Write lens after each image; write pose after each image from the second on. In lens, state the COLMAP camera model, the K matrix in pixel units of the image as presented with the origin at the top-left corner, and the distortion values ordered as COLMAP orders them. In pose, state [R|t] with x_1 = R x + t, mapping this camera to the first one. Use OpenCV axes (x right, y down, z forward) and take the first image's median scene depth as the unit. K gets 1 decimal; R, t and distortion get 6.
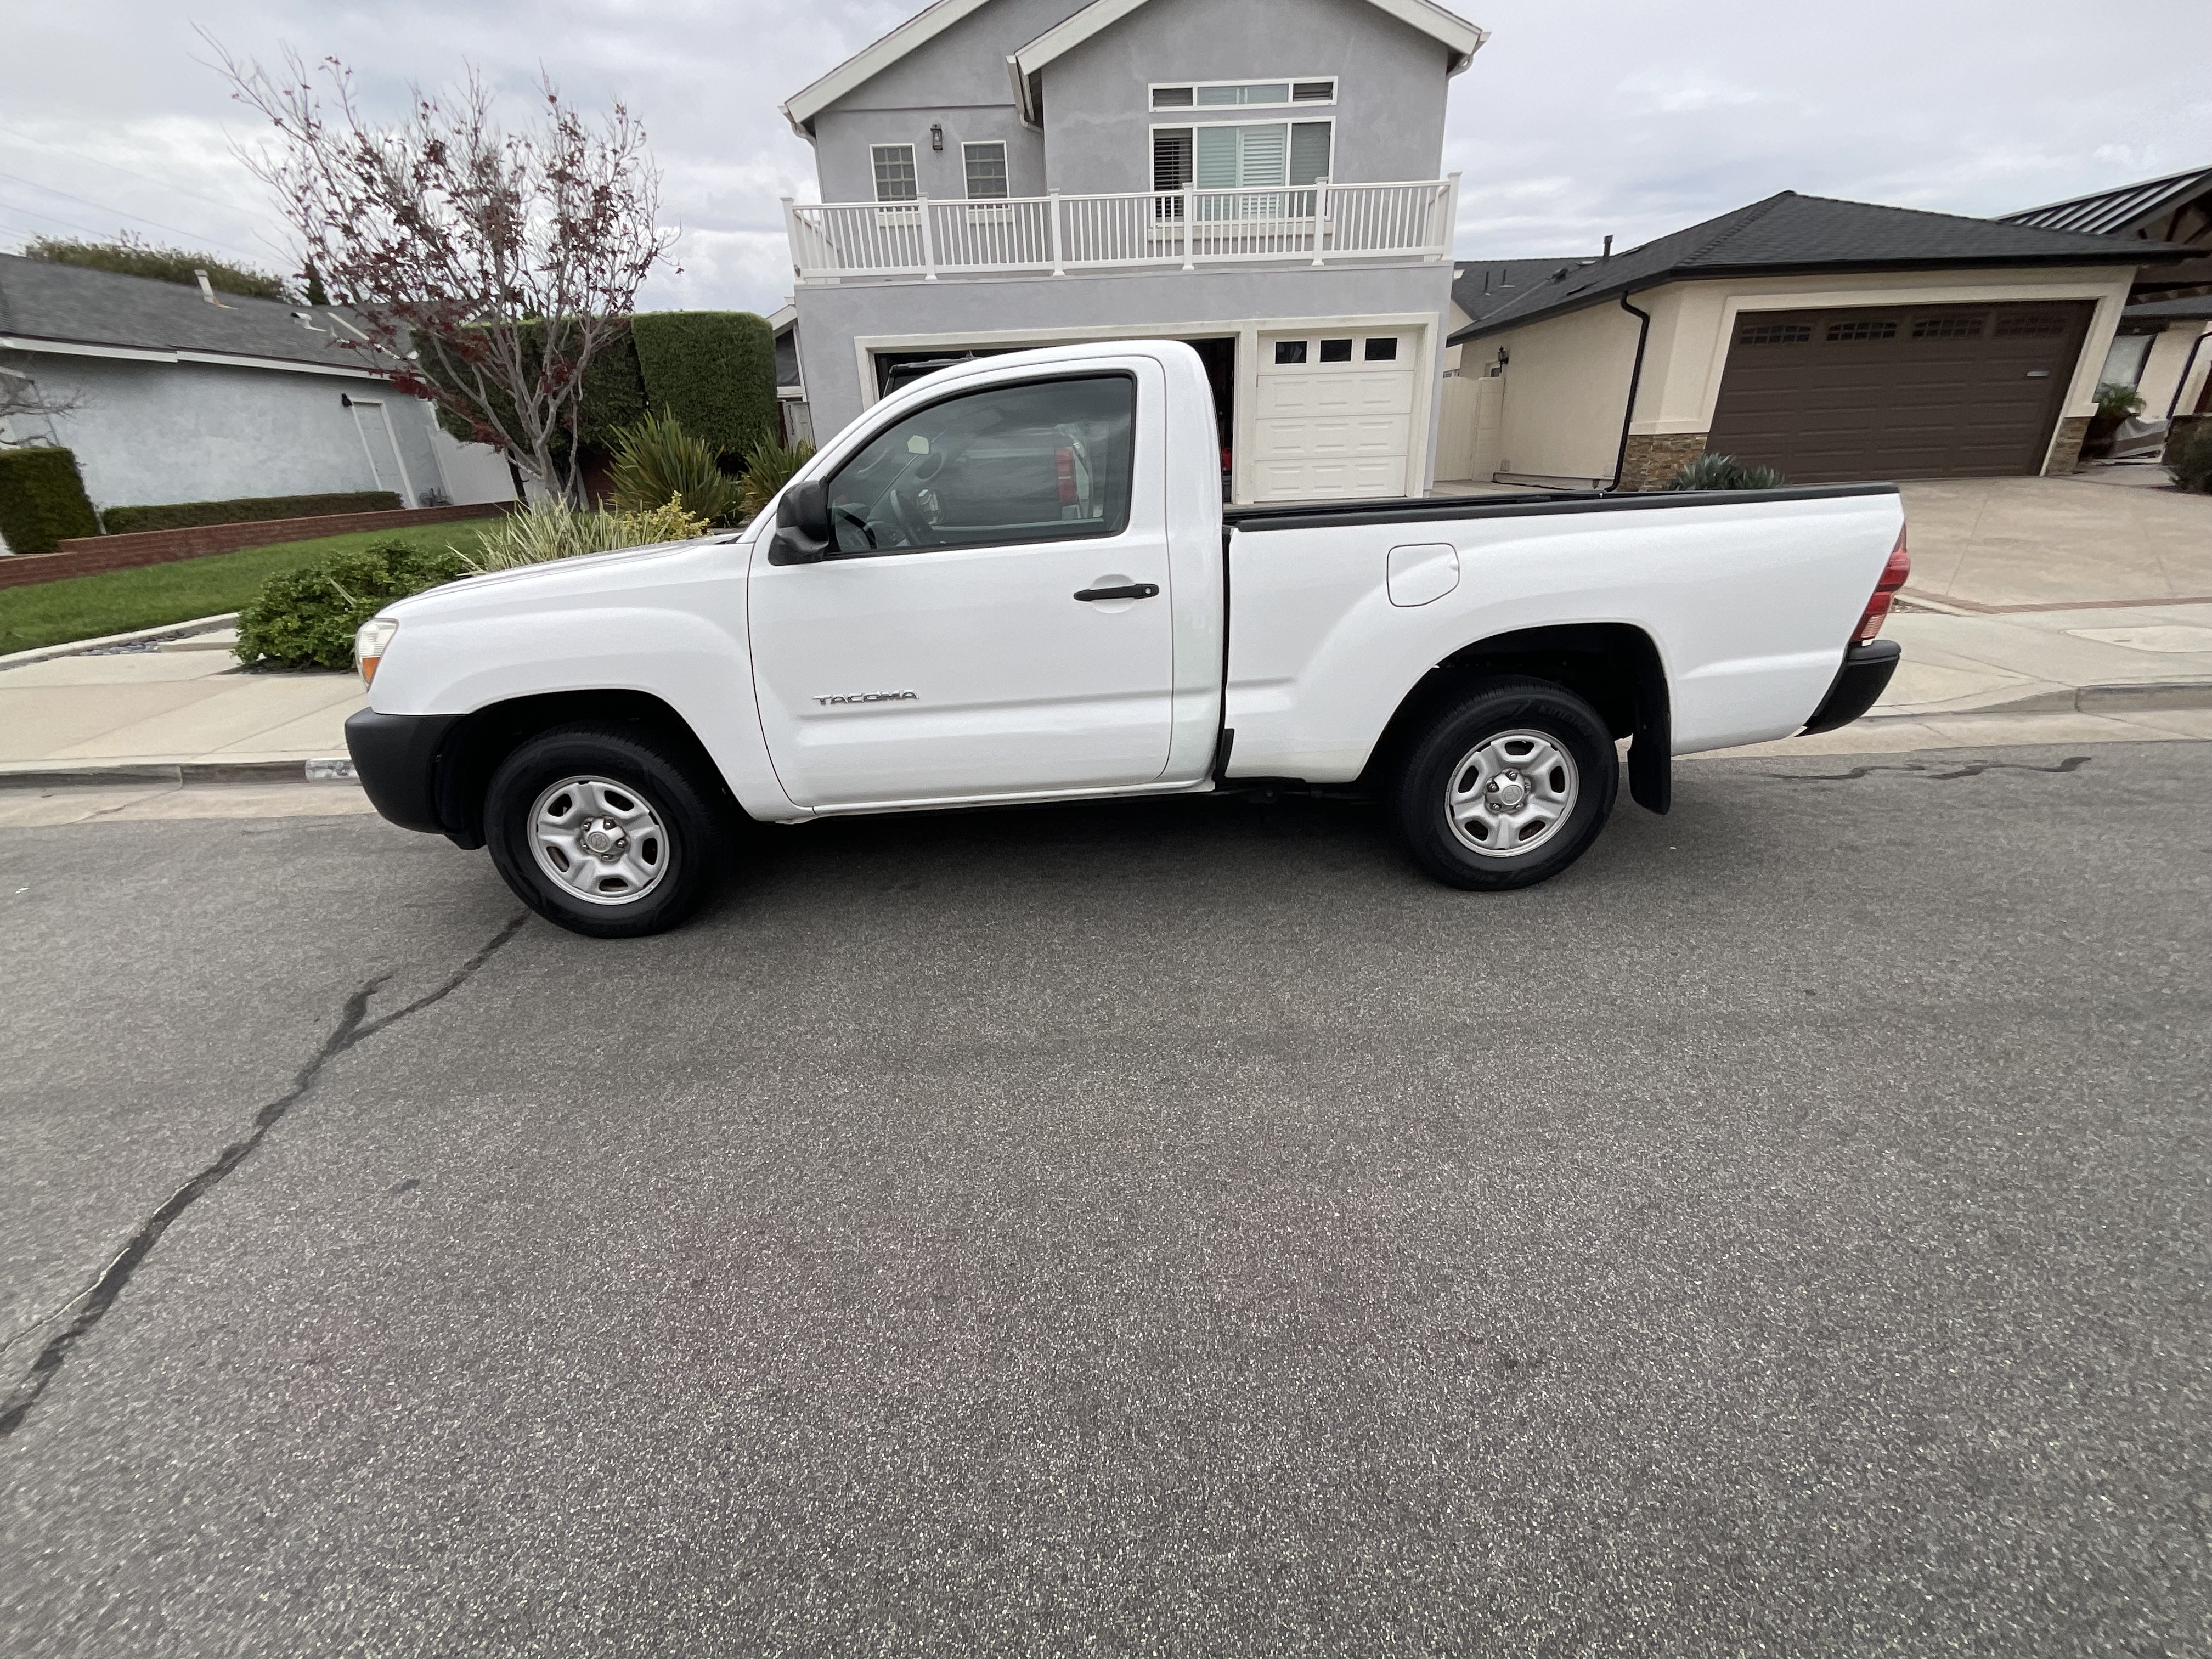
lens RADIAL K [[884.2, 0, 1112.9], [0, 884.2, 826.3], [0, 0, 1]] dist [0.019822, -0.009700]
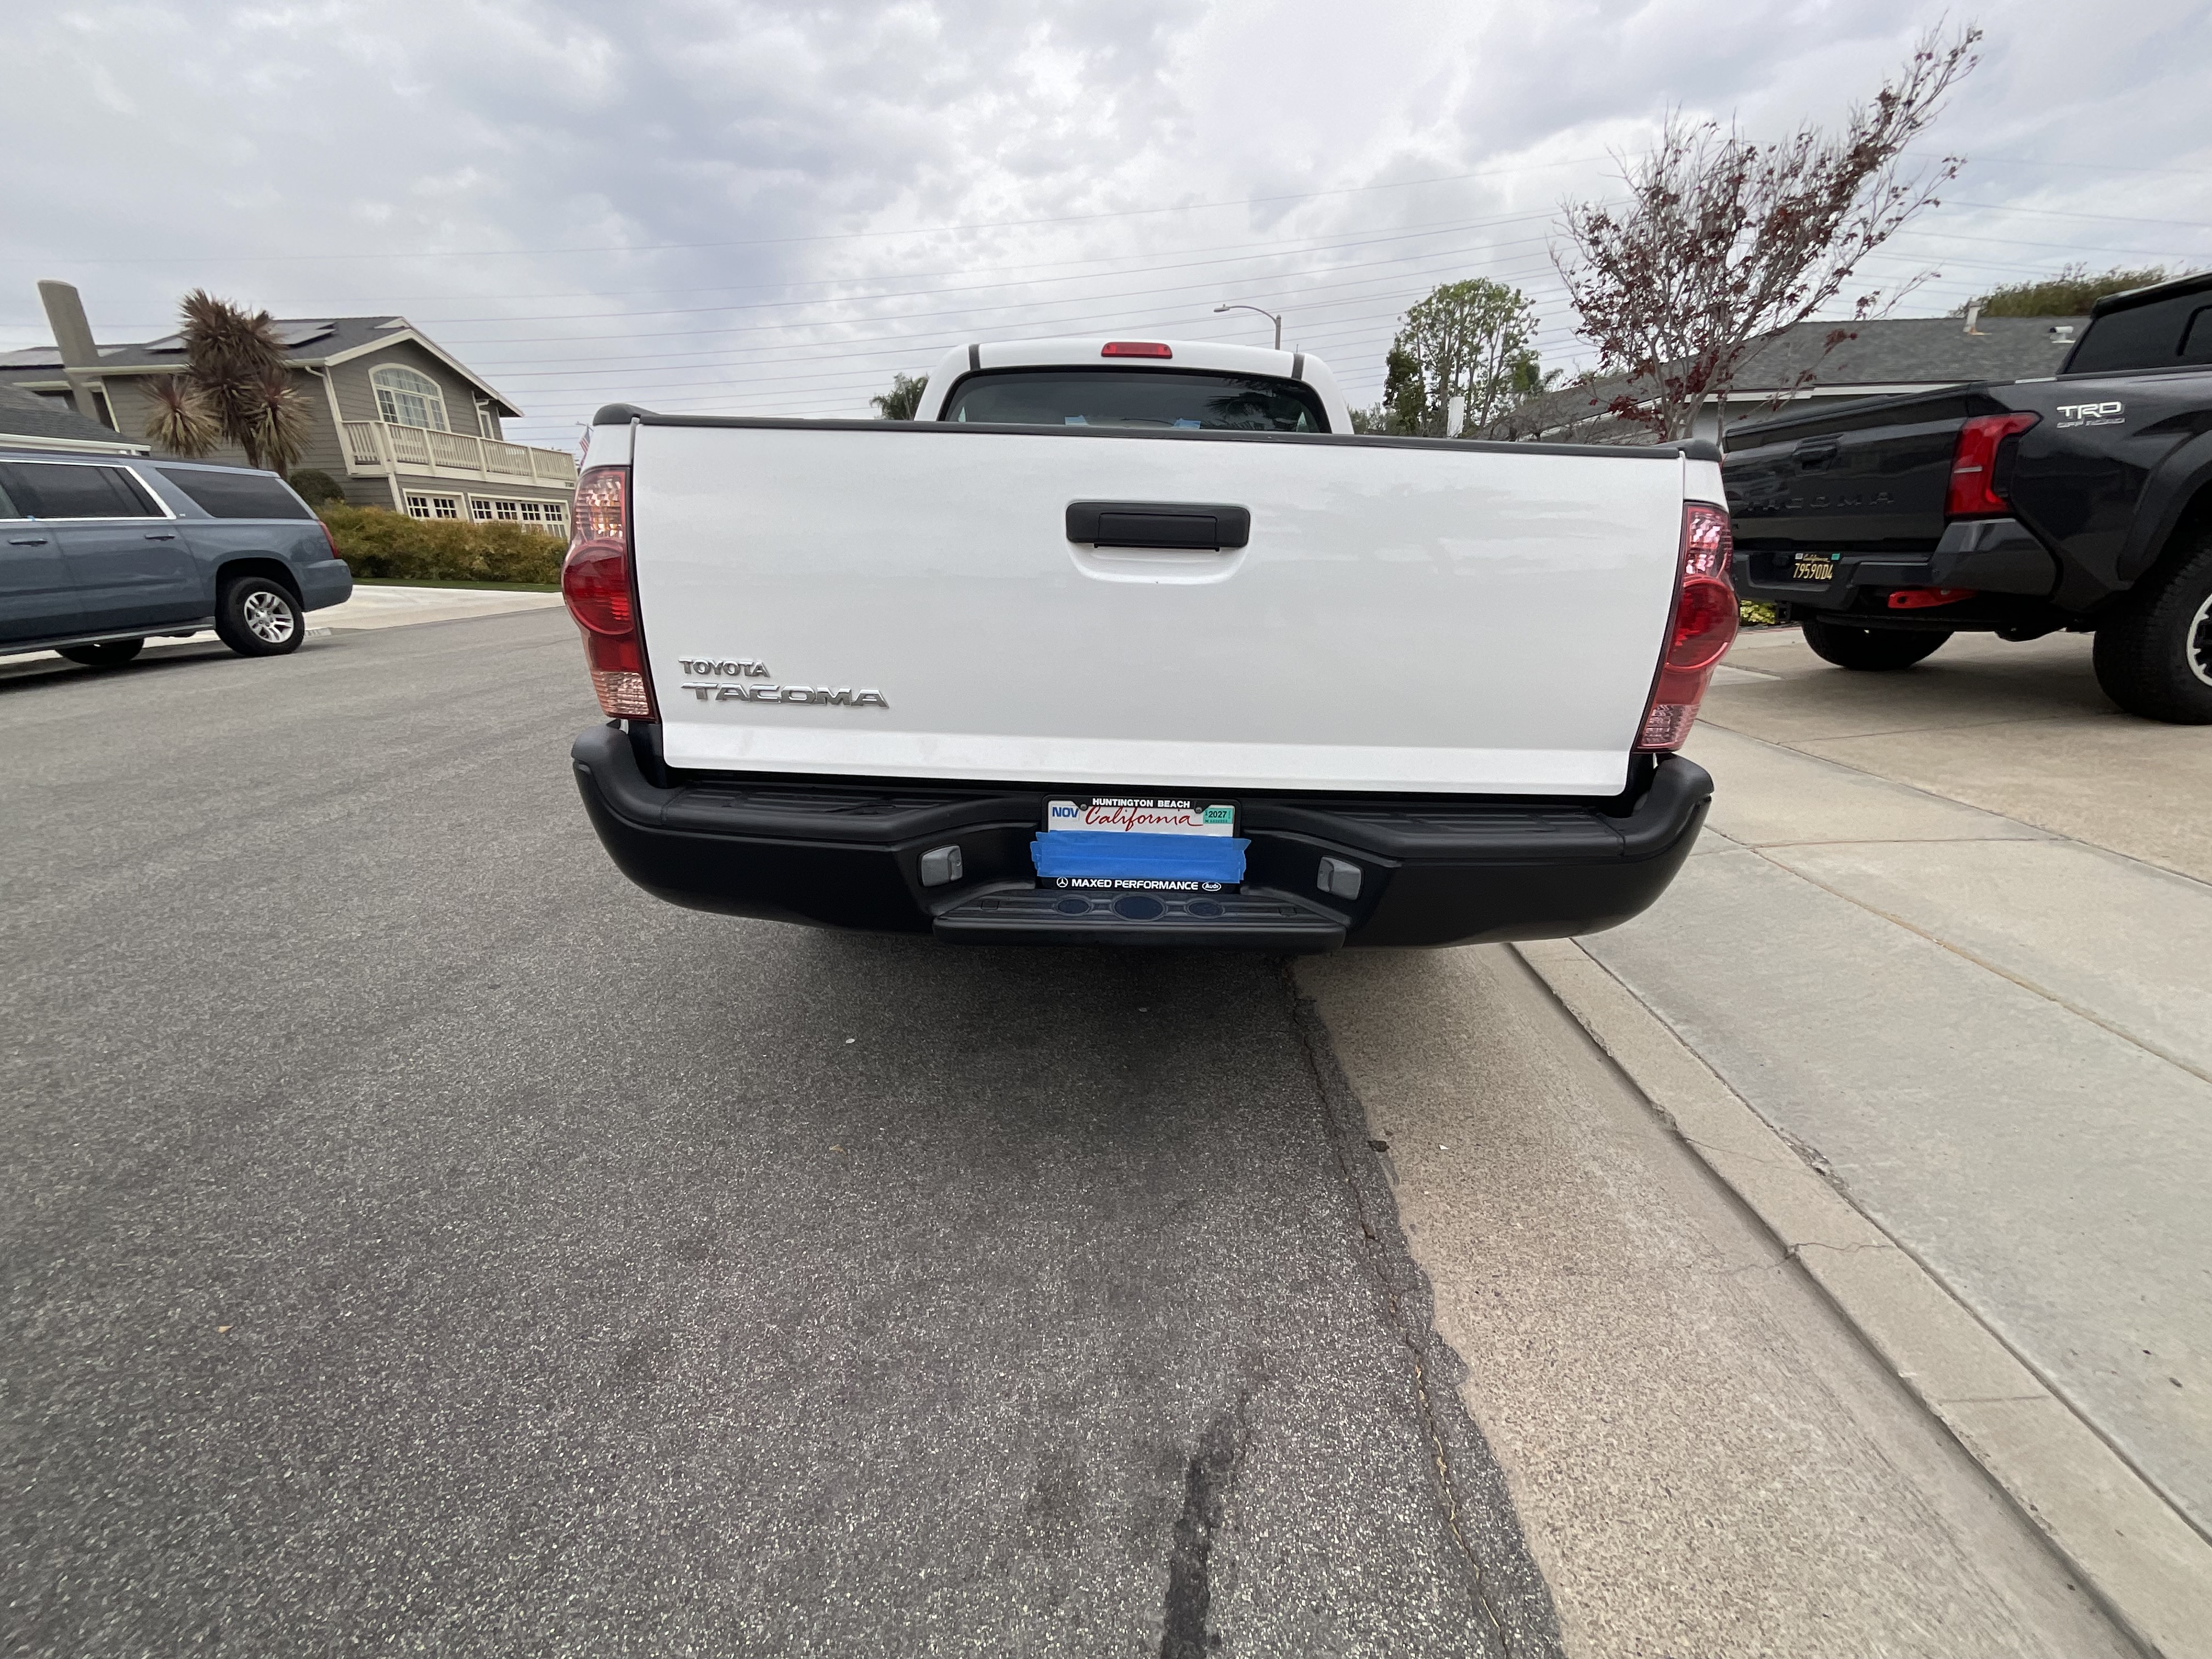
lens RADIAL K [[884.2, 0, 1112.9], [0, 884.2, 826.3], [0, 0, 1]] dist [0.019822, -0.009700]
pose [[-0.051642, 0.341390, -0.938502, 0.962036], [-0.368361, 0.866980, 0.335642, -0.313587], [0.928247, 0.363041, 0.080983, 0.899798]]
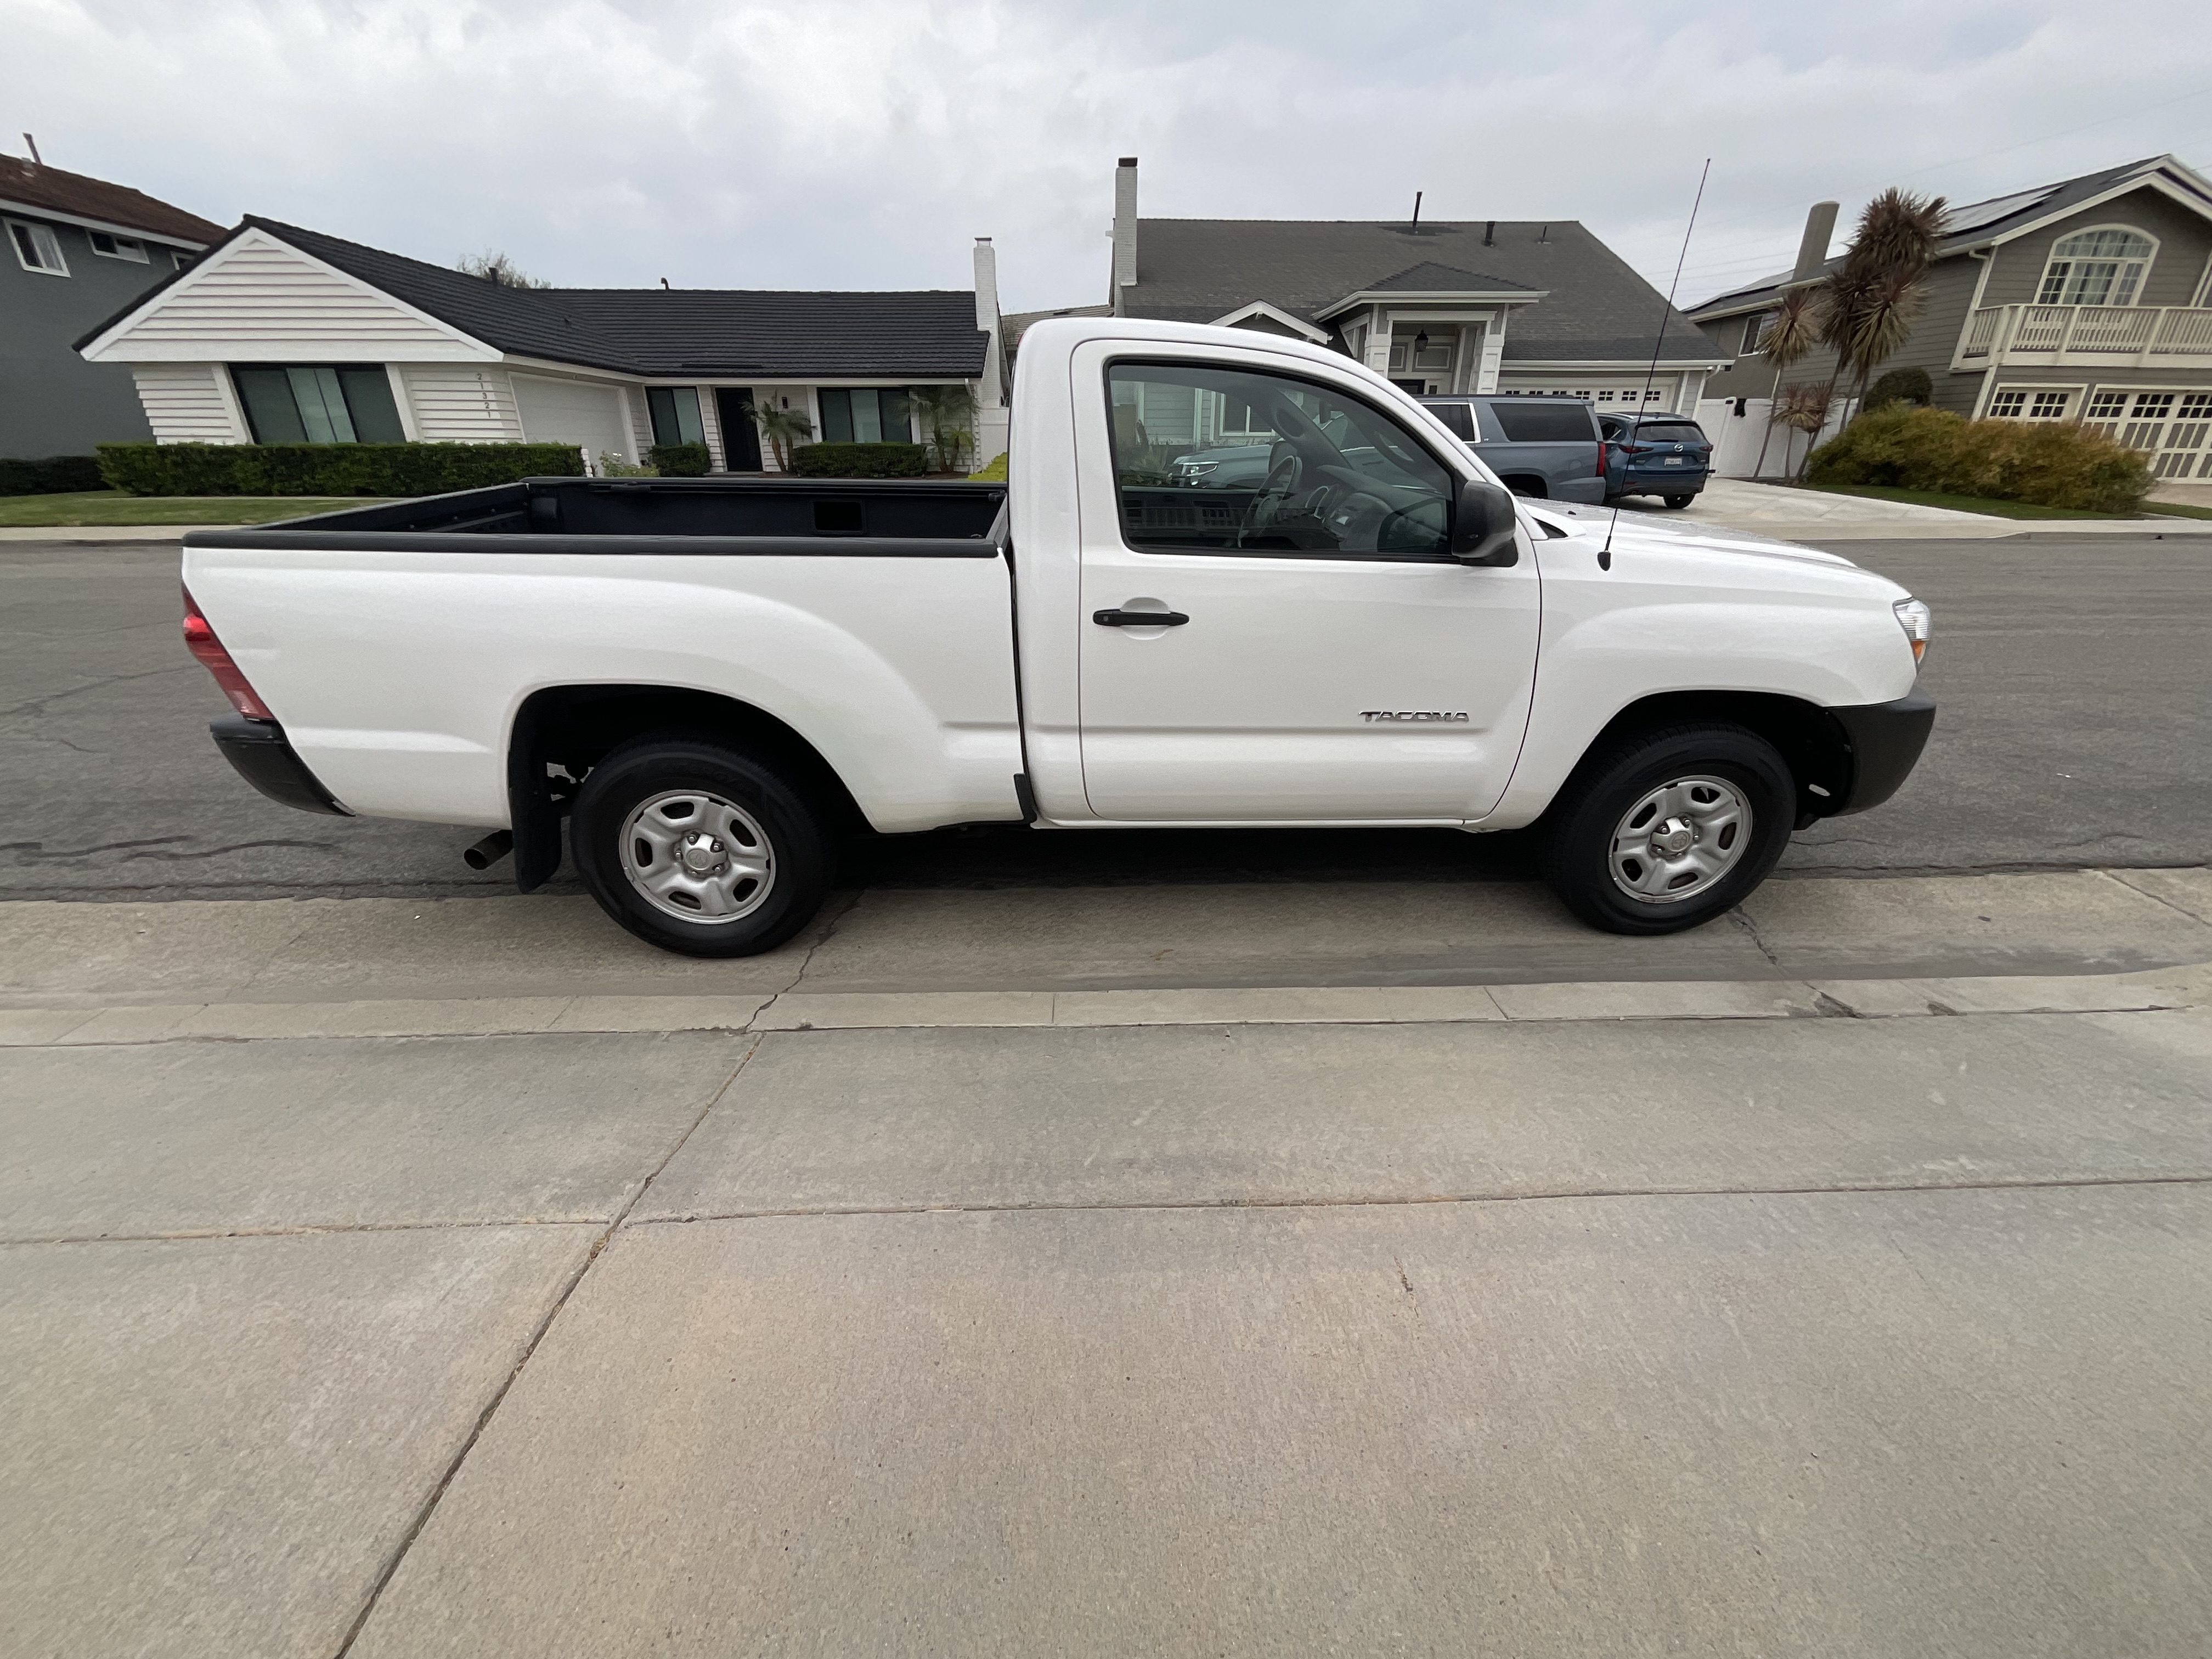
lens RADIAL K [[884.2, 0, 1112.9], [0, 884.2, 826.3], [0, 0, 1]] dist [0.019822, -0.009700]
pose [[-0.999409, 0.032876, 0.010020, -0.003559], [0.030014, 0.692816, 0.720490, -0.672188], [0.016745, 0.720365, -0.693393, 1.621693]]
